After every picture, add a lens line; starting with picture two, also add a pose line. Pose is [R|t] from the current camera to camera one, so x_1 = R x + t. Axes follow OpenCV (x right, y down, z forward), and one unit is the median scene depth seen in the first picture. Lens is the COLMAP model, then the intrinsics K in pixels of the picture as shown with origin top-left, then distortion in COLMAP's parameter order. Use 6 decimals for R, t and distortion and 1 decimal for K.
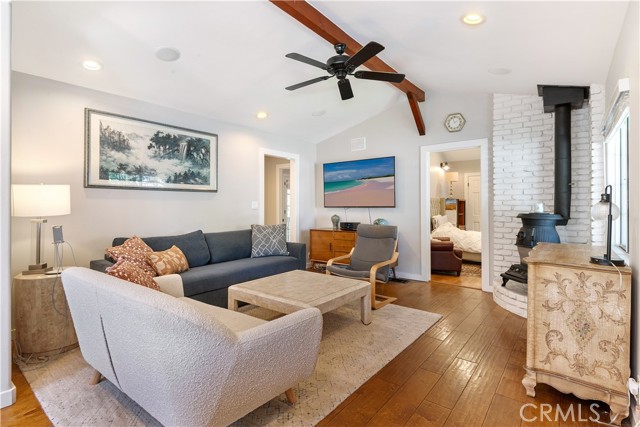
lens RADIAL K [[320.3, 0, 318.2], [0, 320.3, 208.3], [0, 0, 1]] dist [-0.000964, -0.003136]
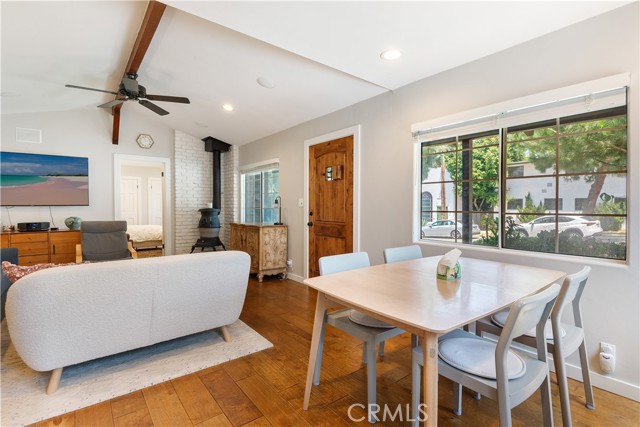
lens RADIAL K [[310.5, 0, 319.5], [0, 310.5, 211.9], [0, 0, 1]] dist [0.000946, -0.000593]
pose [[0.223837, -0.015191, 0.974508, -0.740078], [0.006455, 0.999880, 0.014104, 0.011332], [-0.974605, 0.003133, 0.223908, 0.017630]]
